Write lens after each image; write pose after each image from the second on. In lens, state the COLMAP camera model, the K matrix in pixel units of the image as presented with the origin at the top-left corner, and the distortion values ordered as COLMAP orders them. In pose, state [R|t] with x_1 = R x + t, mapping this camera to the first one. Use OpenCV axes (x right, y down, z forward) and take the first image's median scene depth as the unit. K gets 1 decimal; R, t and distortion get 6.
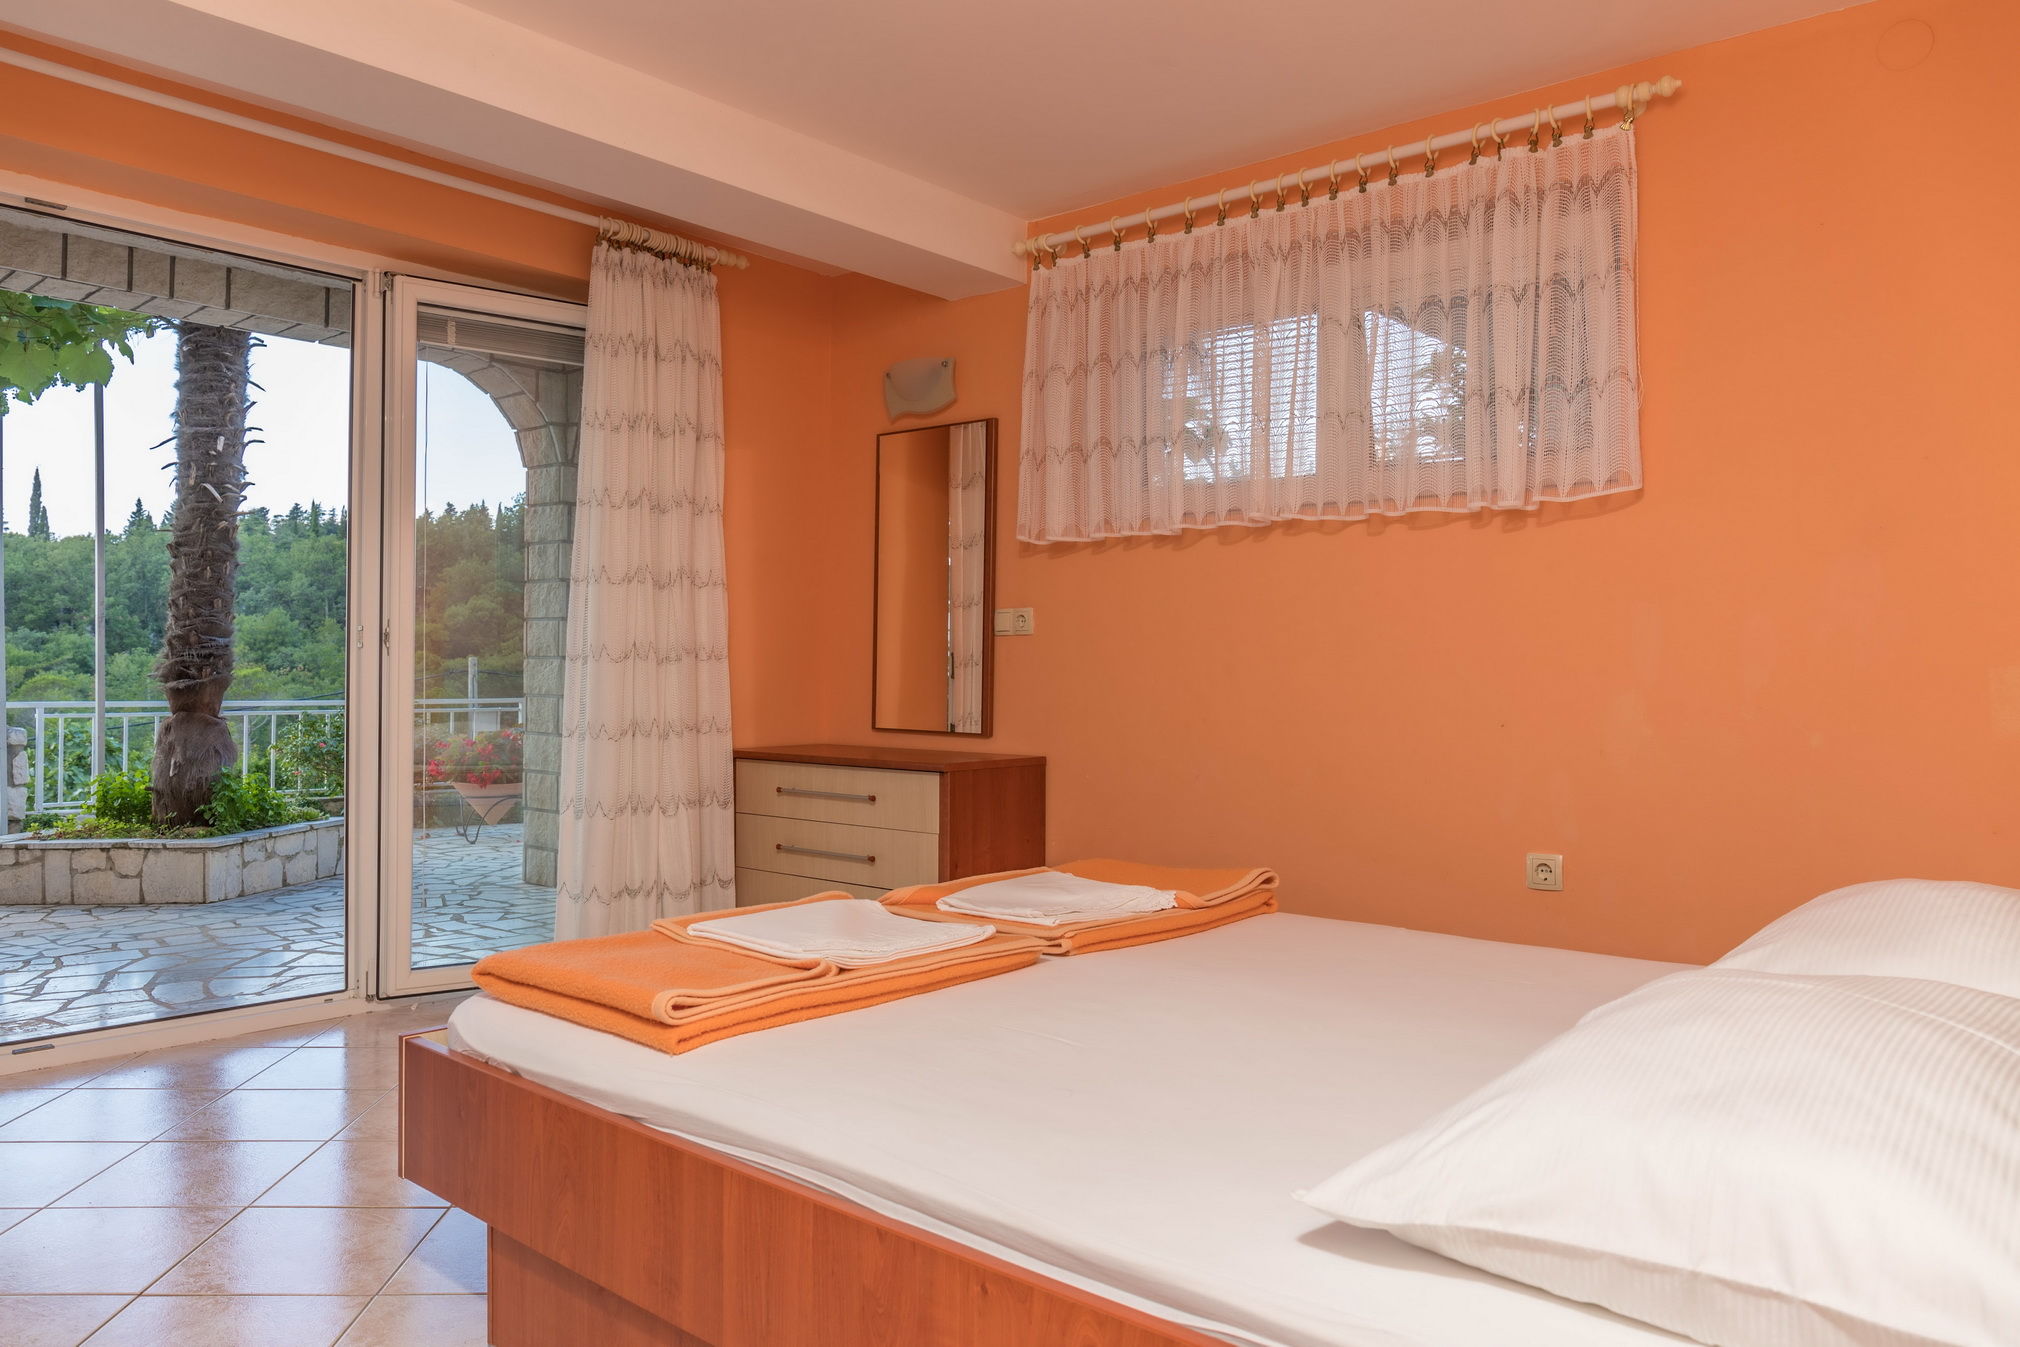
lens RADIAL K [[1354.4, 0, 1007.6], [0, 1354.4, 669.8], [0, 0, 1]] dist [-0.053053, 0.025201]
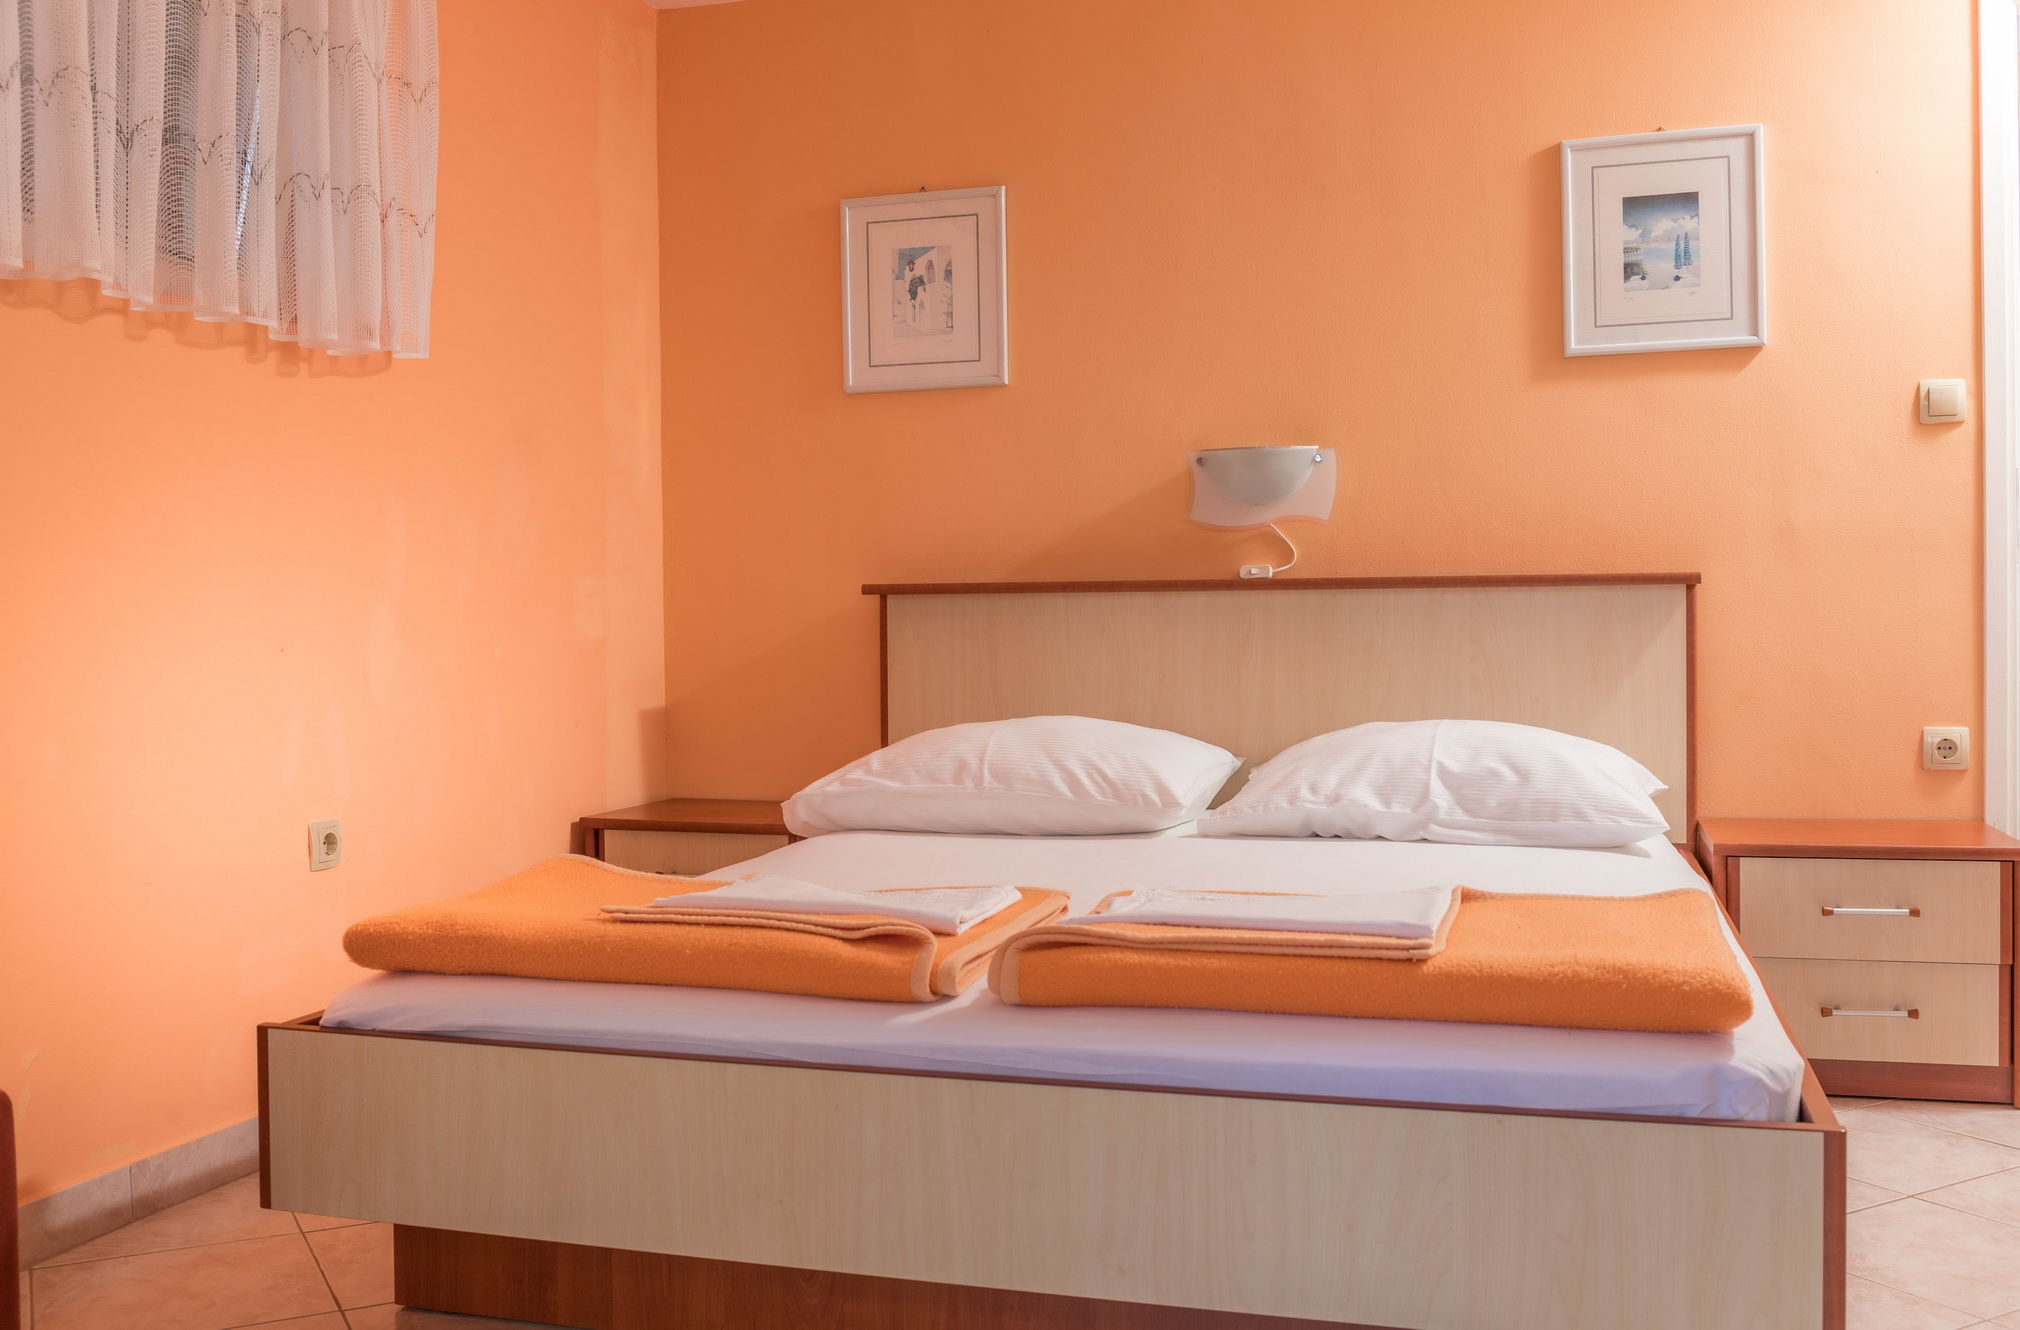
lens RADIAL K [[1812.5, 0, 1003.6], [0, 1812.5, 650.5], [0, 0, 1]] dist [-0.062687, 0.015287]
pose [[-0.400993, -0.020002, 0.915863, -0.627599], [-0.006081, 0.999798, 0.019173, 0.020846], [-0.916061, 0.002119, -0.401033, 1.003196]]
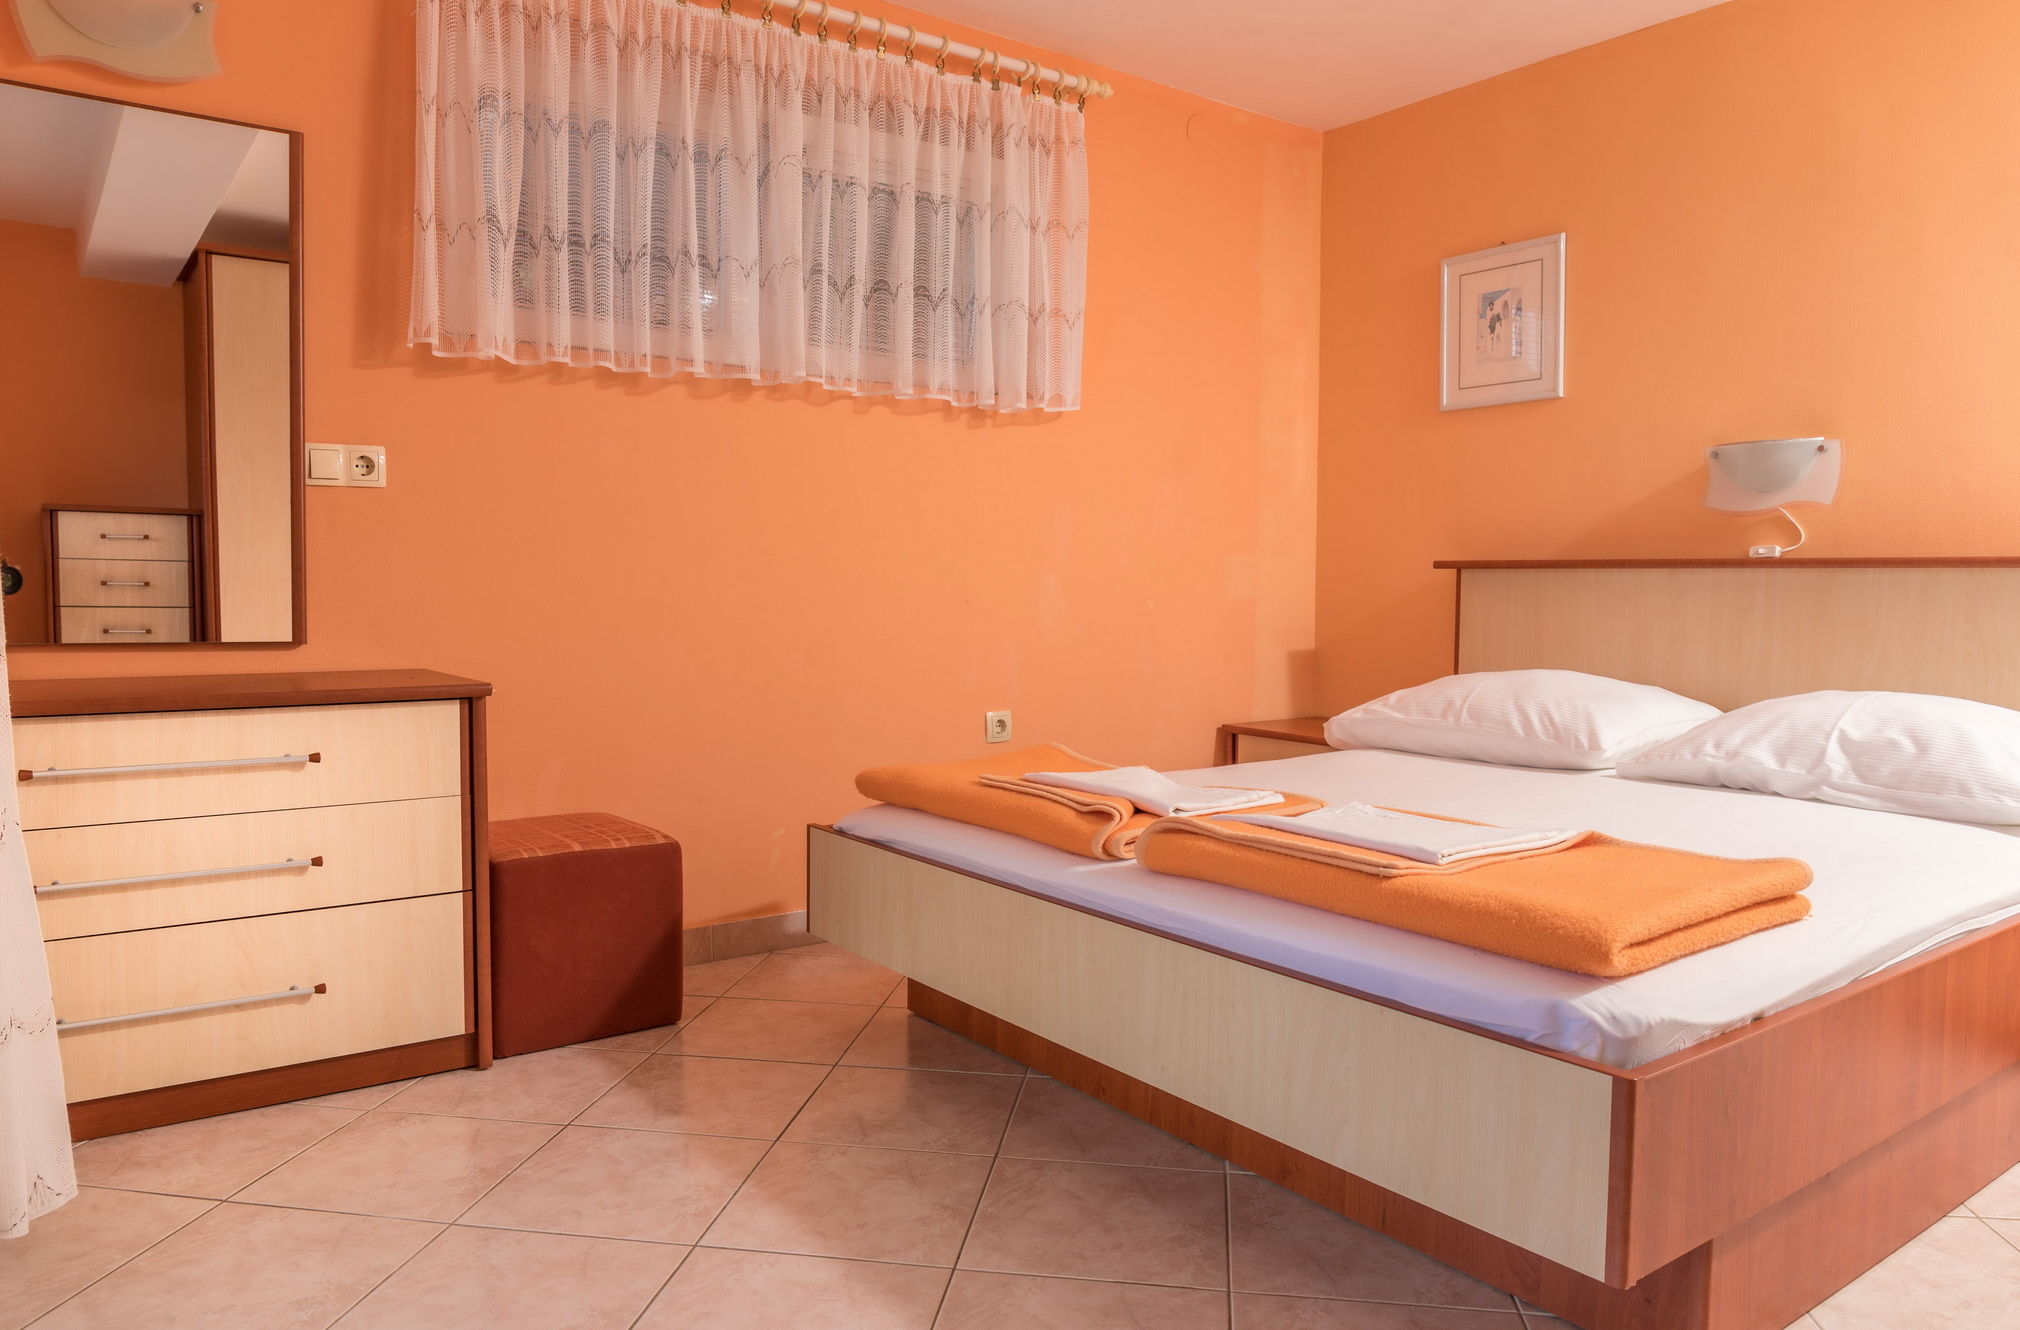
lens RADIAL K [[1354.4, 0, 1002.7], [0, 1354.4, 651.2], [0, 0, 1]] dist [-0.053053, 0.025201]
pose [[0.235637, -0.057426, 0.970143, -0.697810], [-0.014416, 0.997936, 0.062572, 0.010888], [-0.971734, -0.028729, 0.234322, 0.688807]]
